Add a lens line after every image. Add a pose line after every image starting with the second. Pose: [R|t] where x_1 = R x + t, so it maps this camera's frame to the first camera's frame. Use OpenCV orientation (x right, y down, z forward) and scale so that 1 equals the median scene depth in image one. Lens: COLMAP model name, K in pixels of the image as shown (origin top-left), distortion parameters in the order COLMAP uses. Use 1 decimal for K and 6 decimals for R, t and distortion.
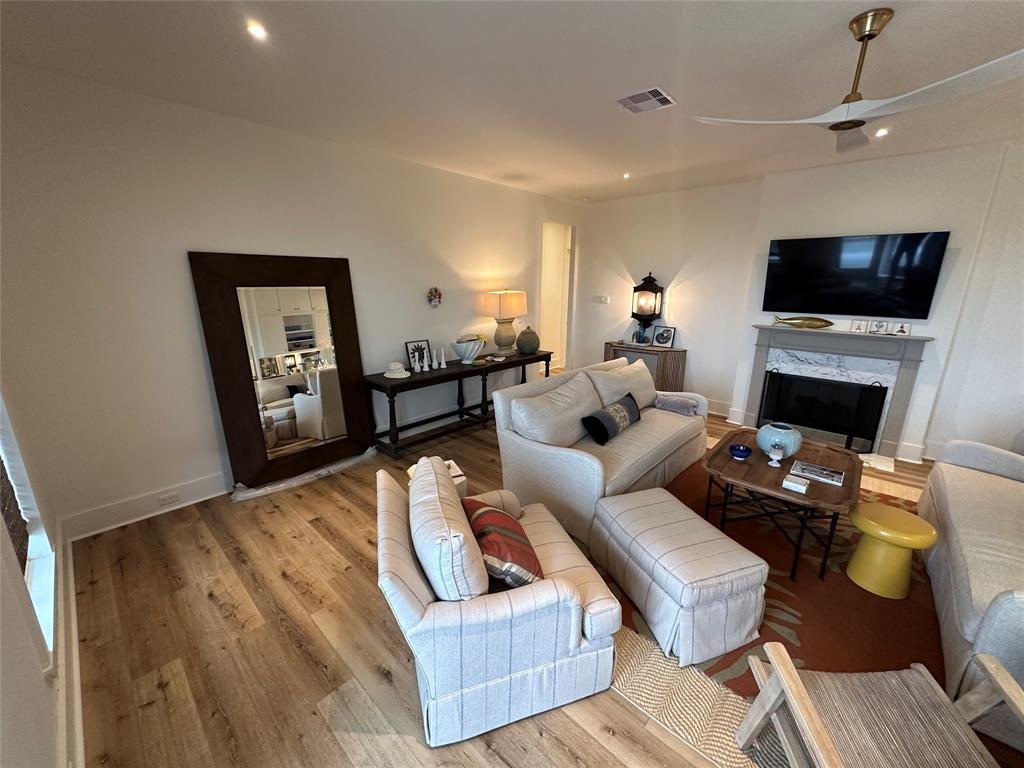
lens RADIAL K [[408.5, 0, 512.0], [0, 408.5, 384.0], [0, 0, 1]] dist [-0.001496, -0.000120]
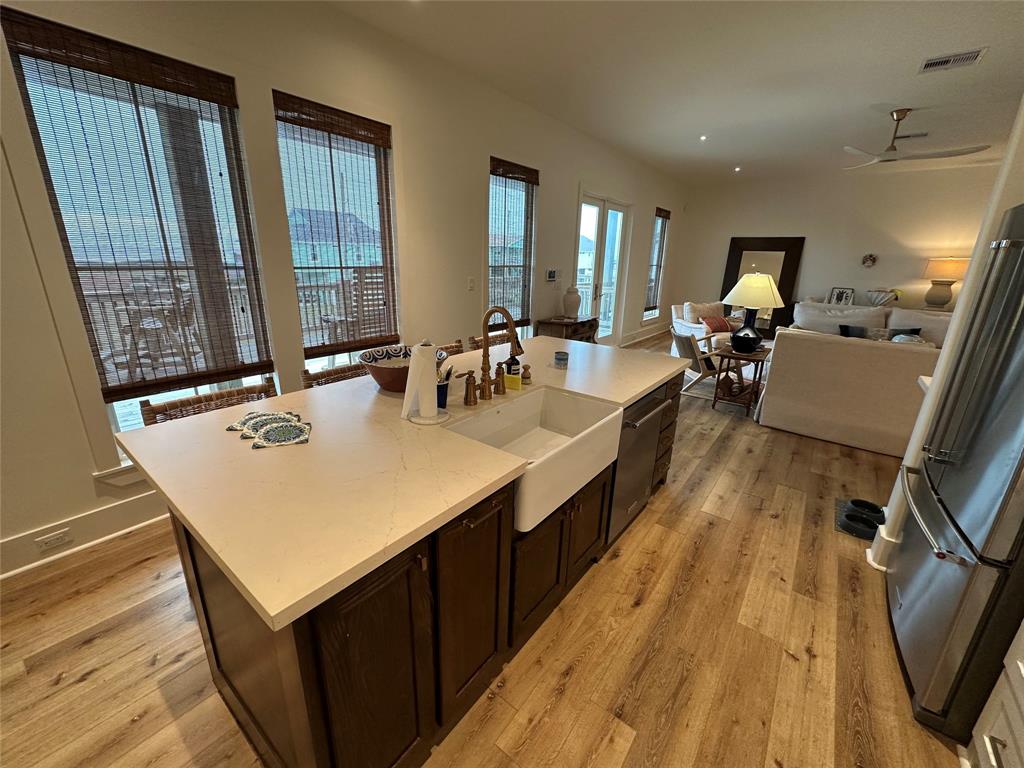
lens RADIAL K [[411.4, 0, 503.4], [0, 411.4, 396.1], [0, 0, 1]] dist [-0.000246, -0.000104]
pose [[0.079347, 0.317231, -0.945023, 1.256101], [-0.270458, 0.919304, 0.285889, 0.169767], [0.959456, 0.232905, 0.158741, -0.395516]]
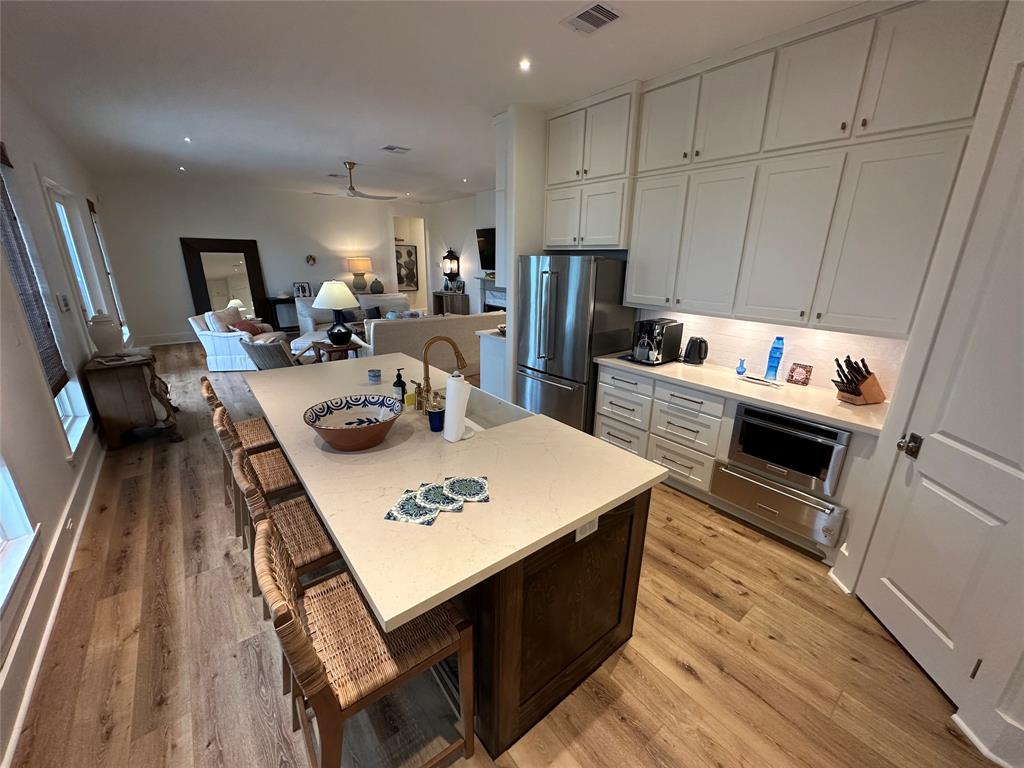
lens RADIAL K [[408.5, 0, 512.0], [0, 408.5, 384.0], [0, 0, 1]] dist [-0.001496, -0.000120]
pose [[0.989726, 0.048051, -0.134660, 1.010508], [-0.041503, 0.997835, 0.051018, 0.225893], [0.136820, -0.044905, 0.989578, -0.777237]]
